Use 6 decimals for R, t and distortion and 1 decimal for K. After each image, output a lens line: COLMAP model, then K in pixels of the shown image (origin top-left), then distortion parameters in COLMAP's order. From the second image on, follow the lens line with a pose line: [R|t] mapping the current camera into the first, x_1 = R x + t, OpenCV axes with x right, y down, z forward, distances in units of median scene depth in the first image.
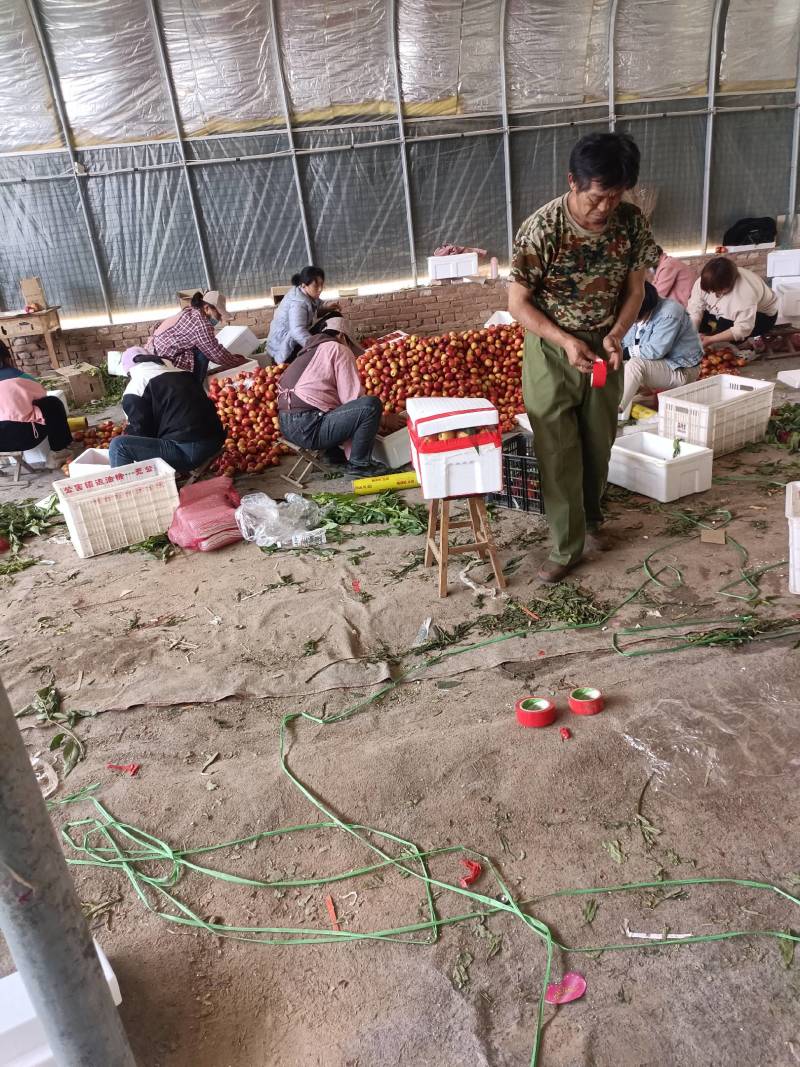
lens RADIAL K [[765.1, 0, 403.1], [0, 765.1, 537.6], [0, 0, 1]] dist [0.038428, -0.043156]
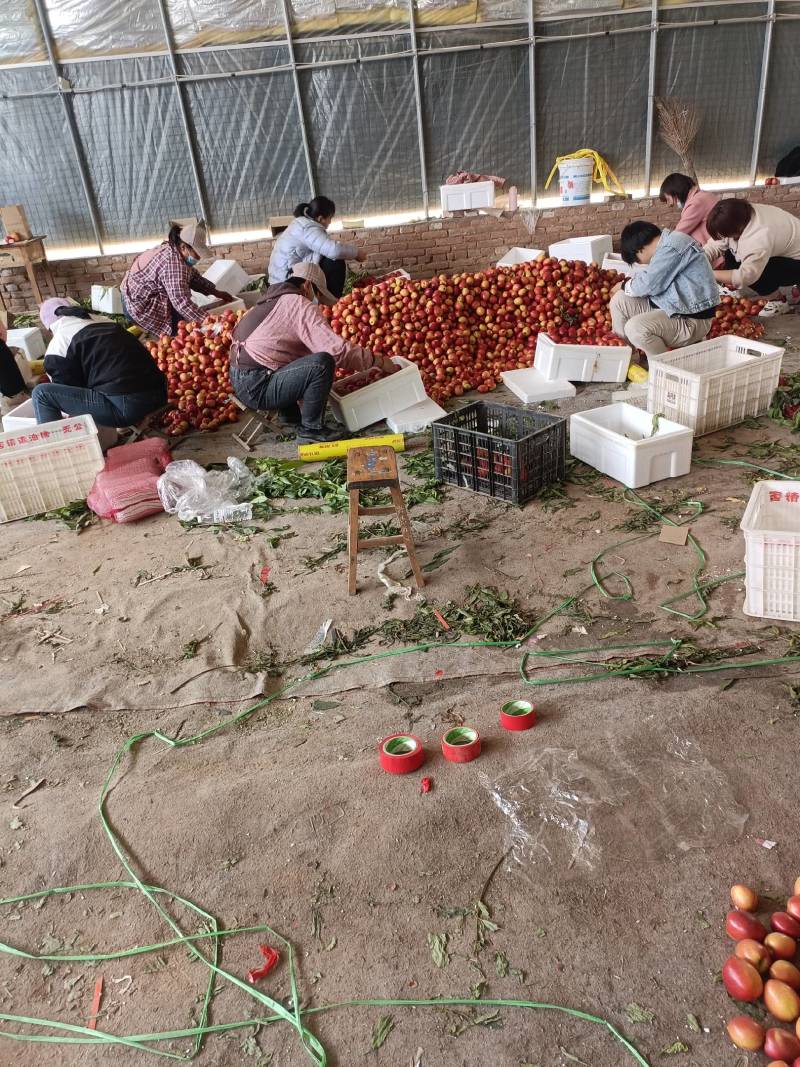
lens RADIAL K [[767.6, 0, 400.0], [0, 767.6, 533.5], [0, 0, 1]] dist [0.037451, -0.030657]
pose [[0.996930, 0.042687, -0.065642, 0.118816], [-0.037104, 0.995771, 0.084047, -0.051618], [0.068952, -0.081354, 0.994297, 0.083658]]
